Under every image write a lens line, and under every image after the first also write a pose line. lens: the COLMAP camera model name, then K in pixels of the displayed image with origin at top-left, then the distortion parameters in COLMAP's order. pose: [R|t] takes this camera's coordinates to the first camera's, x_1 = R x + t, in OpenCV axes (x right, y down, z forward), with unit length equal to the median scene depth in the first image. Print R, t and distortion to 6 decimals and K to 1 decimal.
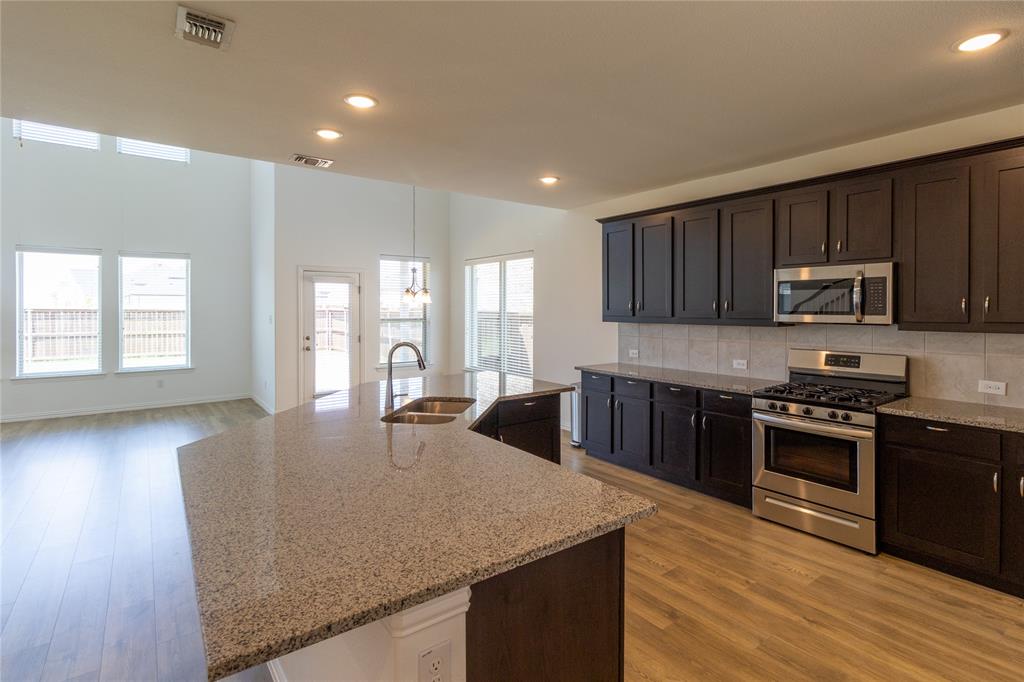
lens RADIAL K [[500.4, 0, 524.3], [0, 500.4, 311.2], [0, 0, 1]] dist [0.000050, 0.000065]
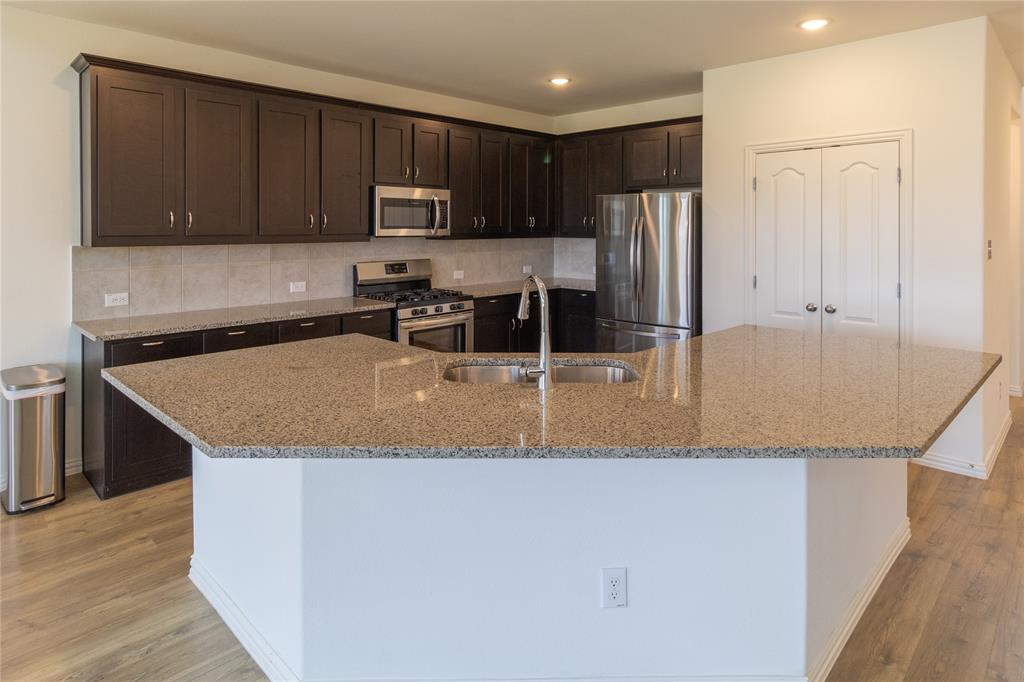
lens RADIAL K [[591.8, 0, 513.2], [0, 591.8, 230.4], [0, 0, 1]] dist [0.001452, 0.000127]
pose [[-0.143168, -0.003053, 0.989694, -0.760131], [0.007654, 0.999962, 0.004191, 0.006023], [-0.989669, 0.008175, -0.143139, 0.904787]]
